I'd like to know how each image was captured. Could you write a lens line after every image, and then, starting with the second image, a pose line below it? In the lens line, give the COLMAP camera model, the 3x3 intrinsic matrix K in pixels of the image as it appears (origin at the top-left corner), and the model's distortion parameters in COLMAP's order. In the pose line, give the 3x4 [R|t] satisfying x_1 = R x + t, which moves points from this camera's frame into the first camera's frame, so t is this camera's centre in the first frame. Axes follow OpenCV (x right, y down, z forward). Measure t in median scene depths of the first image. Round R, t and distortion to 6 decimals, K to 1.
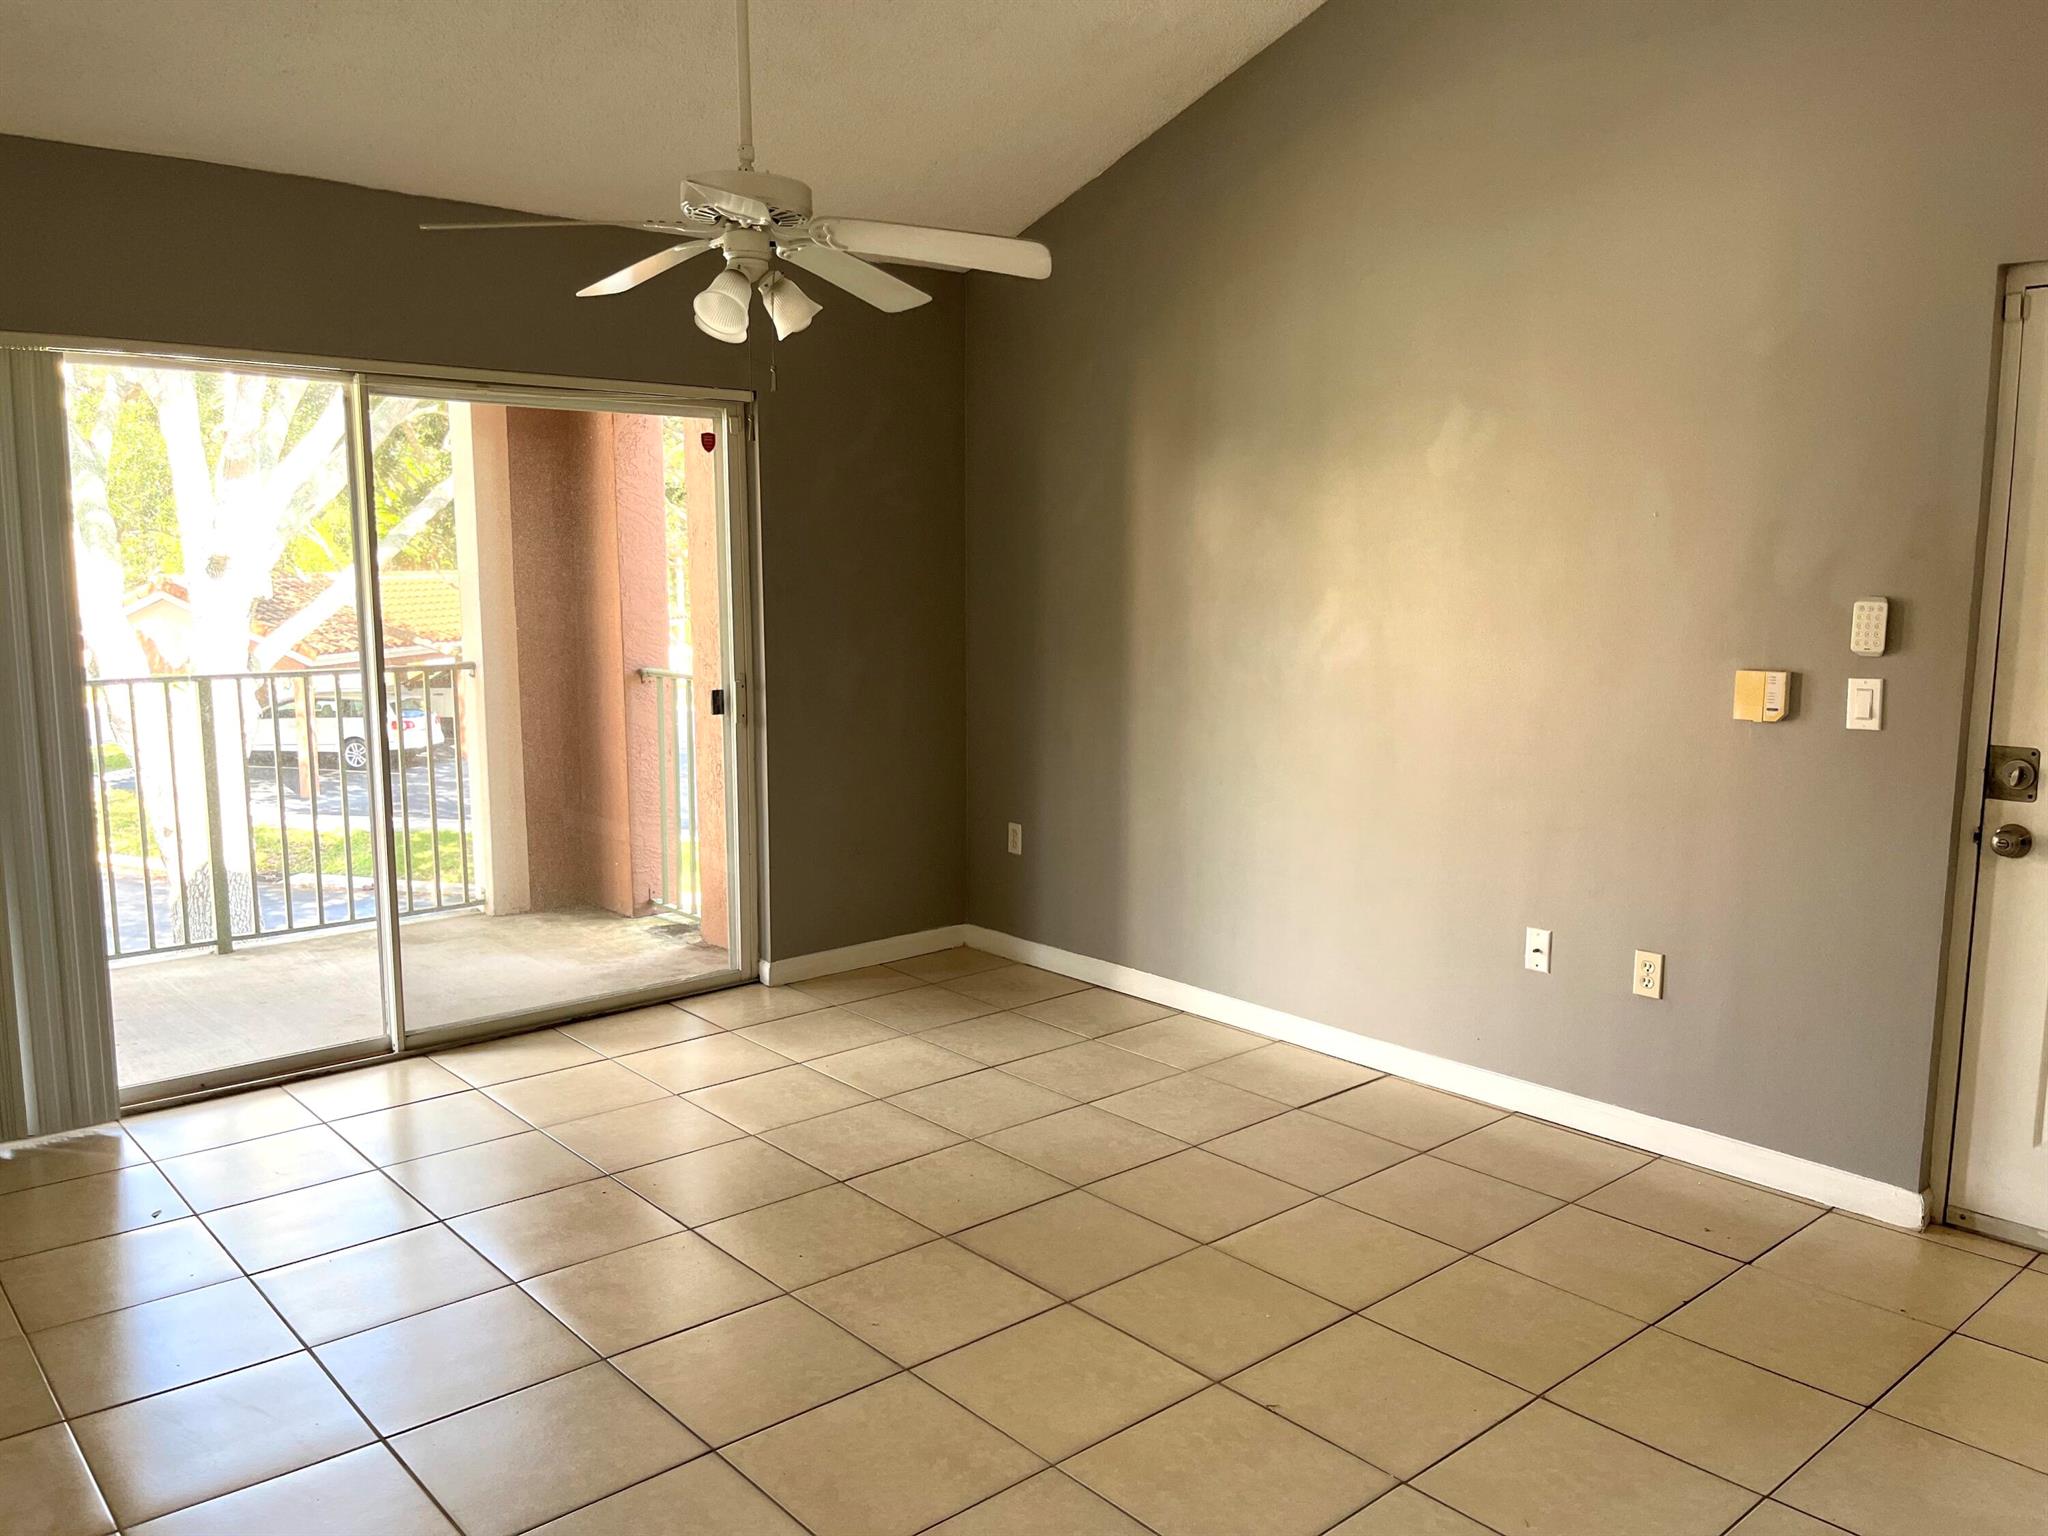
lens RADIAL K [[1582.5, 0, 1026.8], [0, 1582.5, 781.2], [0, 0, 1]] dist [0.006240, 0.000693]
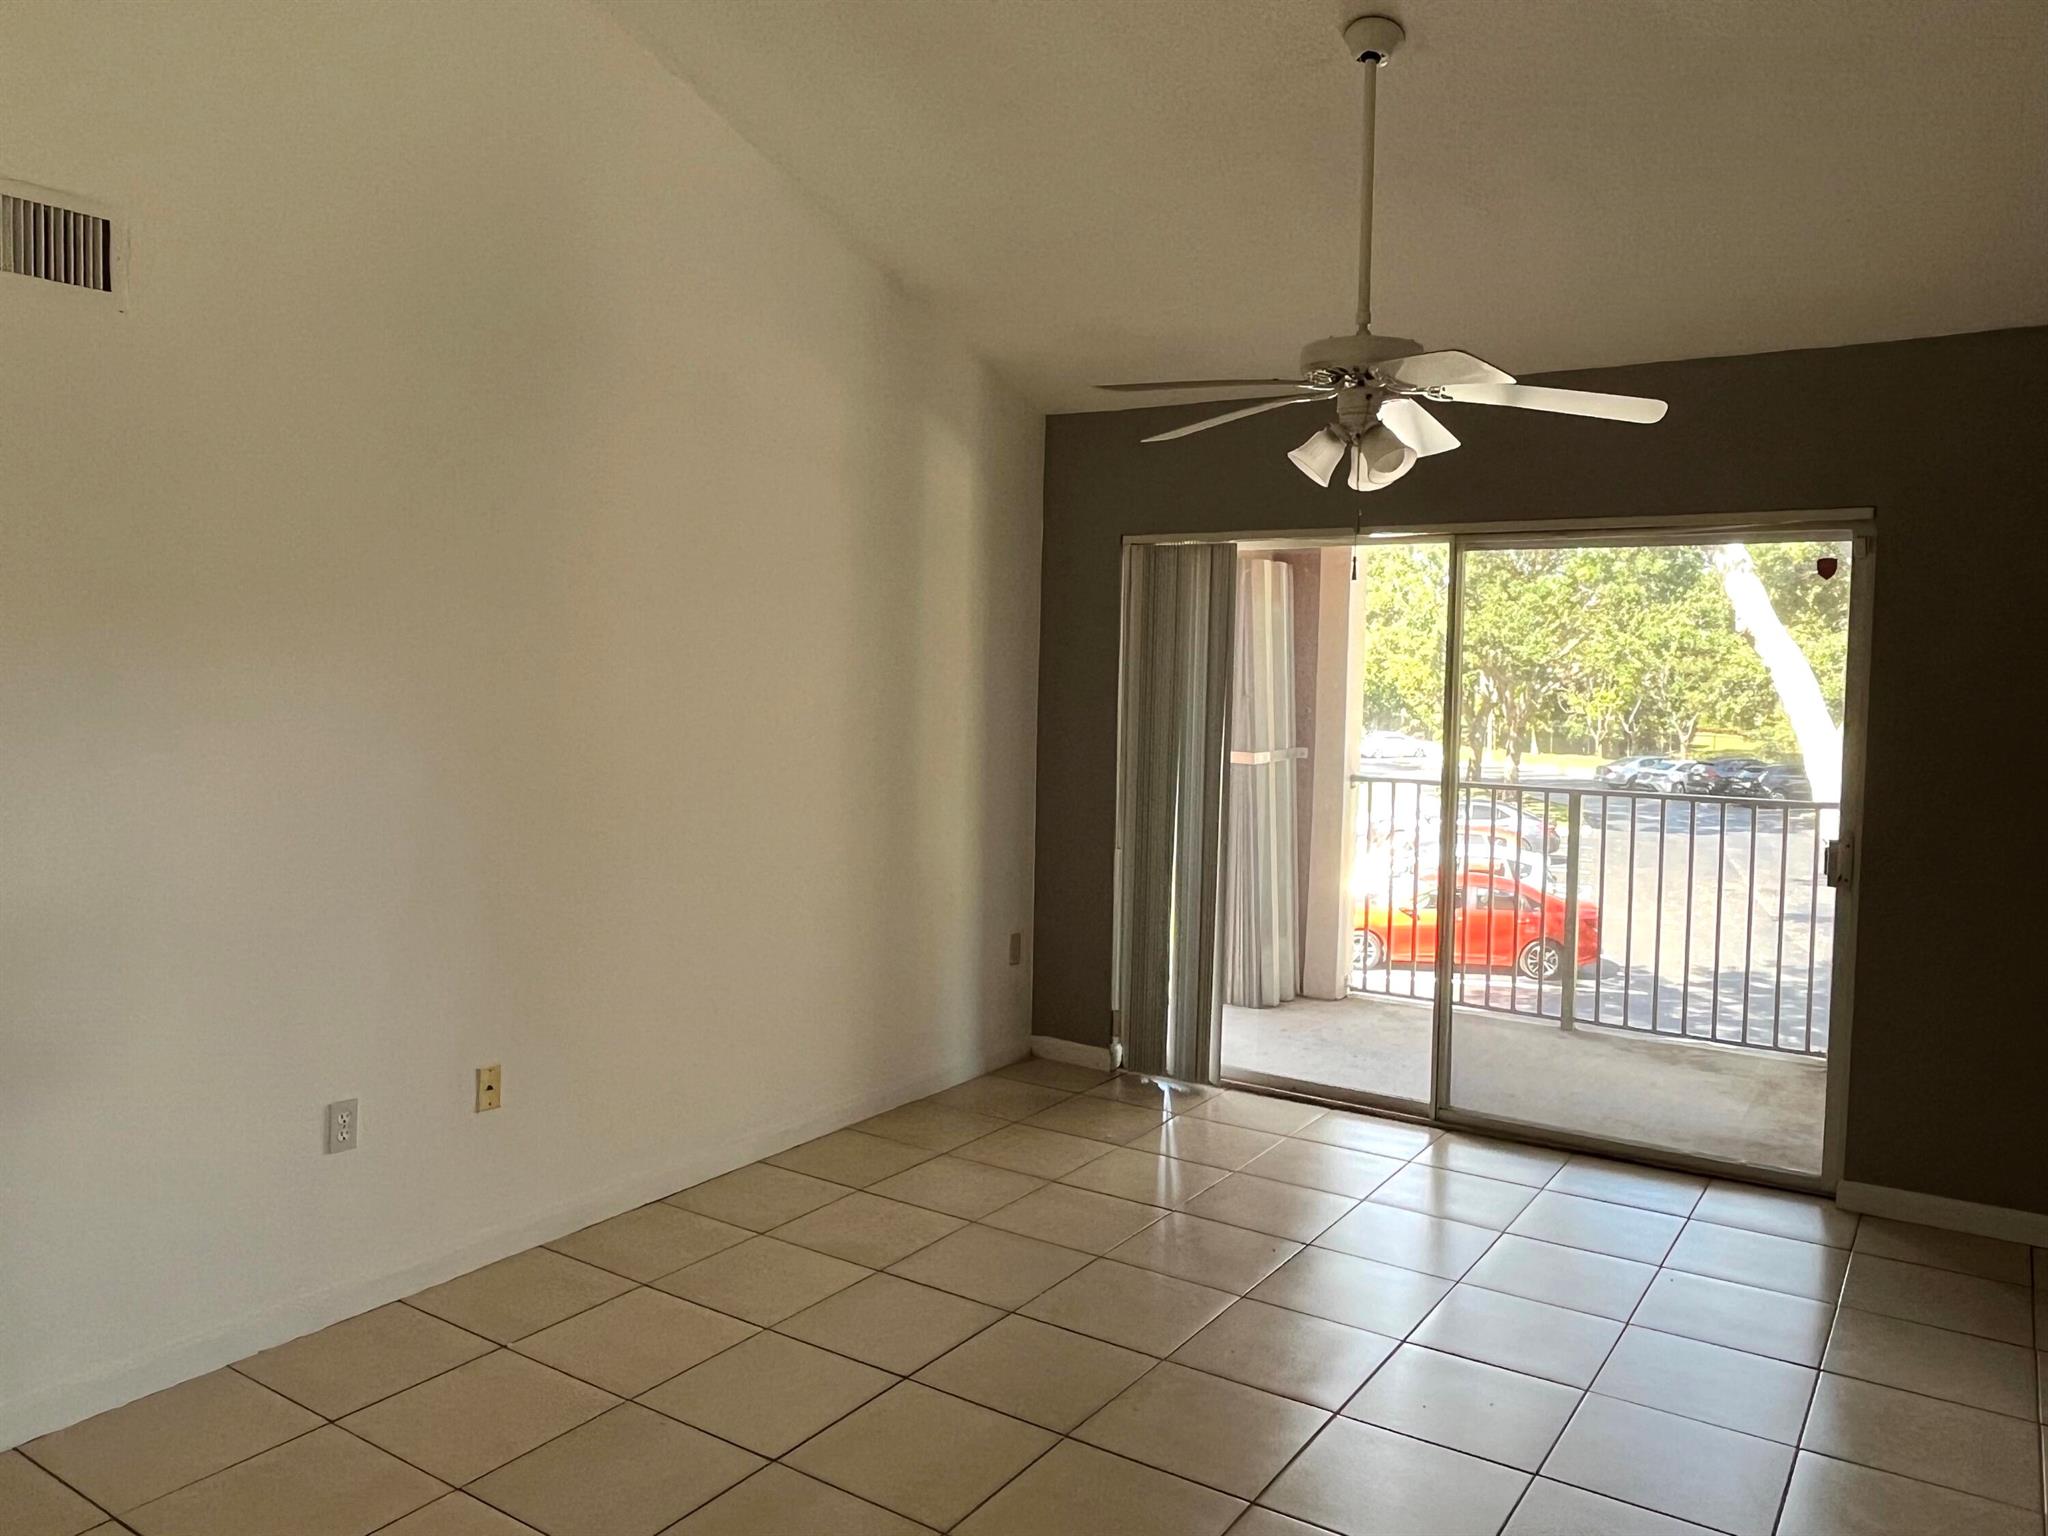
lens RADIAL K [[1437.5, 0, 1031.1], [0, 1437.5, 750.1], [0, 0, 1]] dist [-0.001351, 0.001340]
pose [[0.271729, 0.055820, -0.960754, 0.459686], [-0.160343, 0.986988, 0.011995, -0.051759], [0.948922, 0.150791, 0.277144, 0.369275]]
